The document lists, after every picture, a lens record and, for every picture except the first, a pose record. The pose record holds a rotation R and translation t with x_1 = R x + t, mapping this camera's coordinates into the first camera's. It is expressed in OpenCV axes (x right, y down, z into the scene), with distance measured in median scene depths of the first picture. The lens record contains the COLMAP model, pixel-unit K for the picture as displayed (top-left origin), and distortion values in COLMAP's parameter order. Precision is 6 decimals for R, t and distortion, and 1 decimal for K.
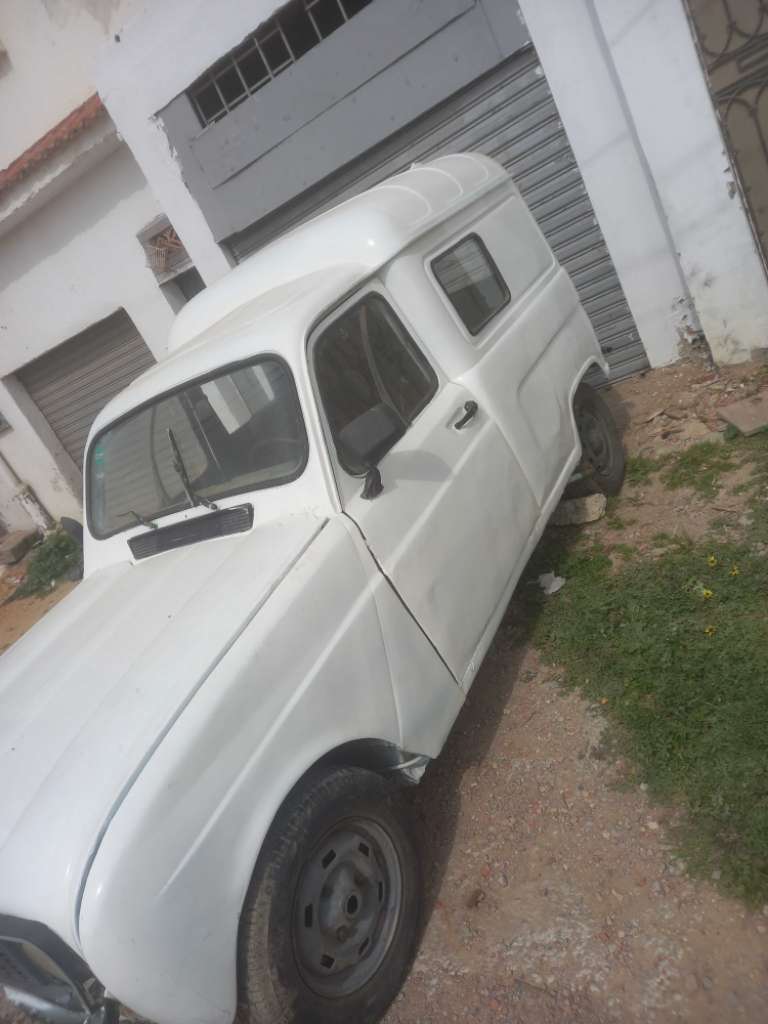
lens RADIAL K [[750.4, 0, 384.0], [0, 750.4, 512.0], [0, 0, 1]] dist [0.050566, -0.048683]
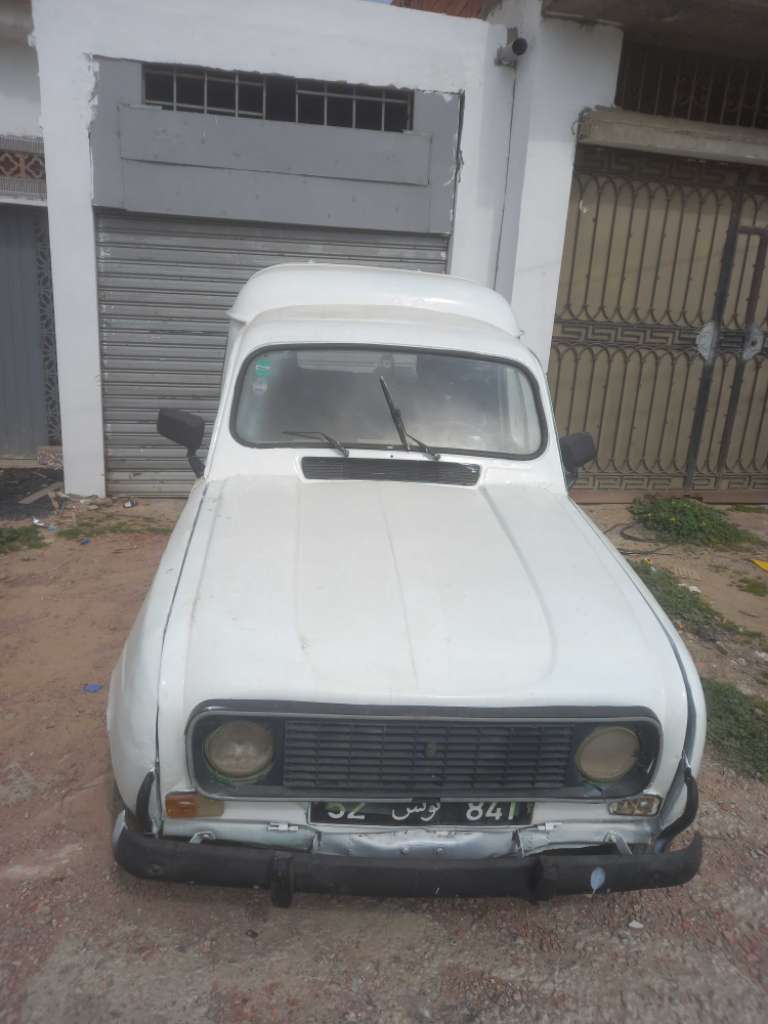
lens RADIAL K [[750.4, 0, 384.0], [0, 750.4, 512.0], [0, 0, 1]] dist [0.050566, -0.048683]
pose [[0.700364, 0.333291, 0.631195, -0.569891], [-0.205858, 0.941032, -0.268479, 0.230905], [-0.683457, 0.058097, 0.727676, 0.131009]]
